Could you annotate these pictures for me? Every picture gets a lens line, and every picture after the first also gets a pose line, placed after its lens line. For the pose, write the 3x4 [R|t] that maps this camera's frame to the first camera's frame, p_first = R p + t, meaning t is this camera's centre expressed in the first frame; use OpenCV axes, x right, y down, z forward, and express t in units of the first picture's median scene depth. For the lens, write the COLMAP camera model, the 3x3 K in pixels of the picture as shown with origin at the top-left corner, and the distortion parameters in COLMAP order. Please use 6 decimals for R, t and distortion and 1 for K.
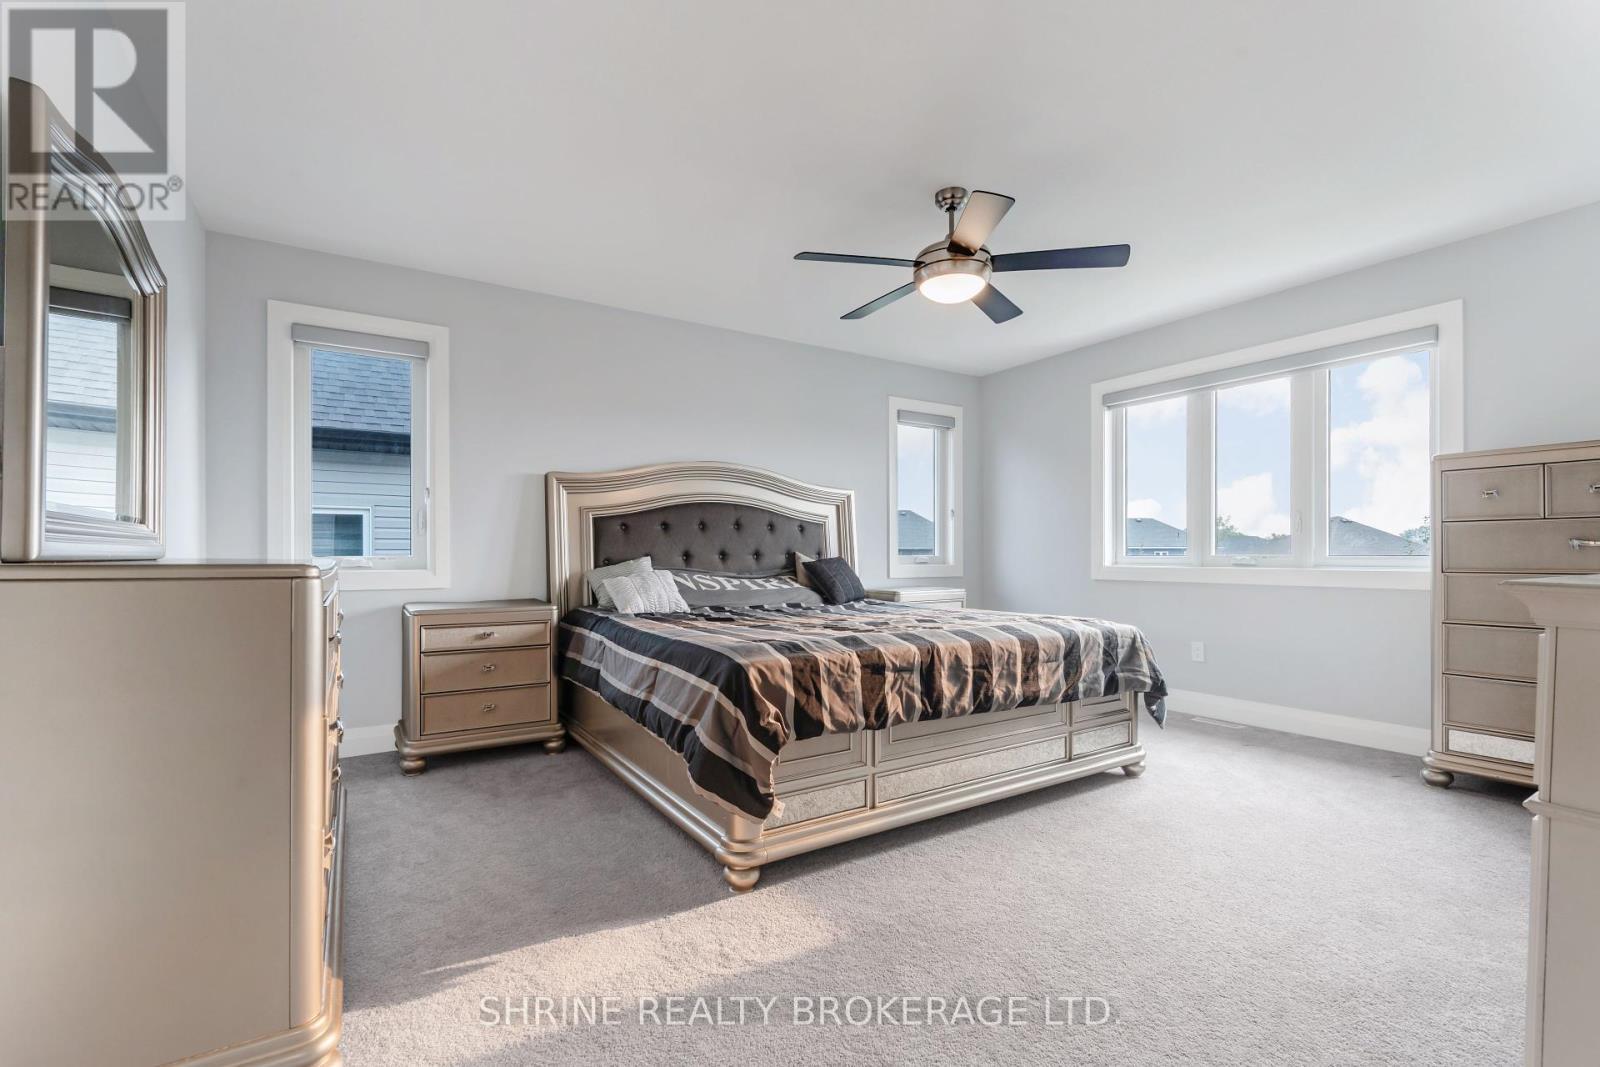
lens RADIAL K [[713.2, 0, 778.5], [0, 713.2, 577.3], [0, 0, 1]] dist [-0.000199, 0.000208]
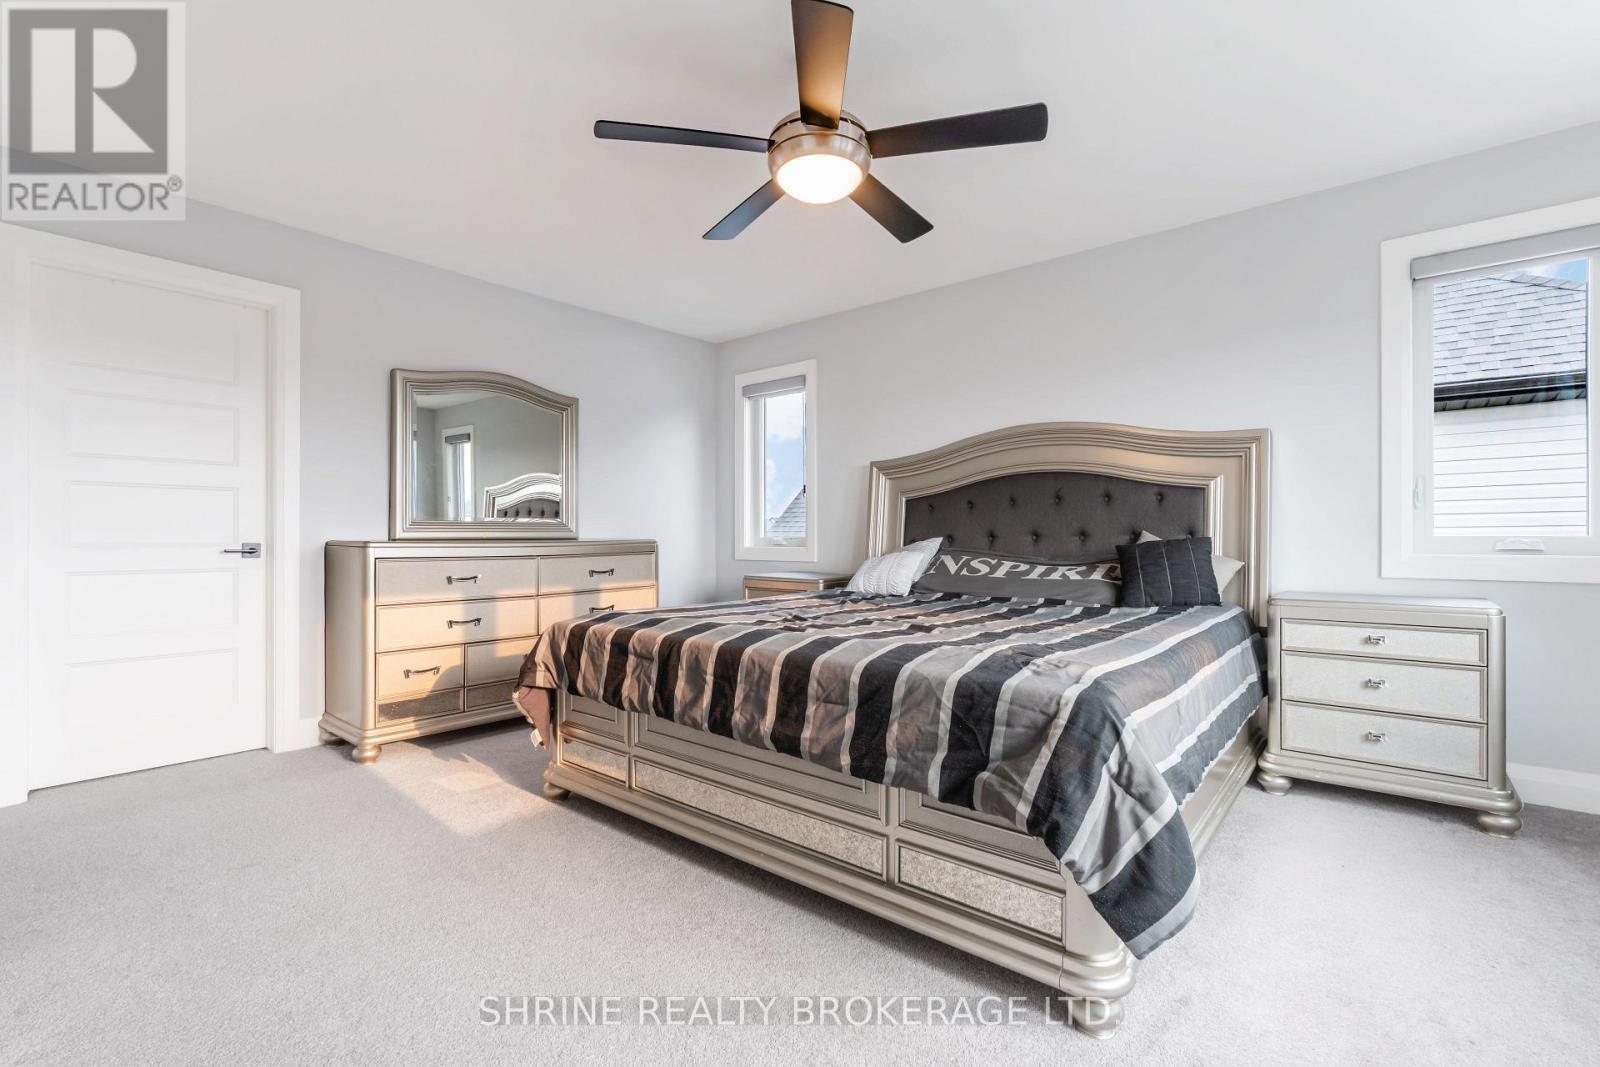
lens RADIAL K [[713.2, 0, 778.5], [0, 713.2, 577.3], [0, 0, 1]] dist [-0.000199, 0.000208]
pose [[0.299491, 0.053327, -0.952608, 0.992901], [-0.030290, 0.998465, 0.046372, -0.021777], [0.953618, 0.014966, 0.300646, 0.783357]]
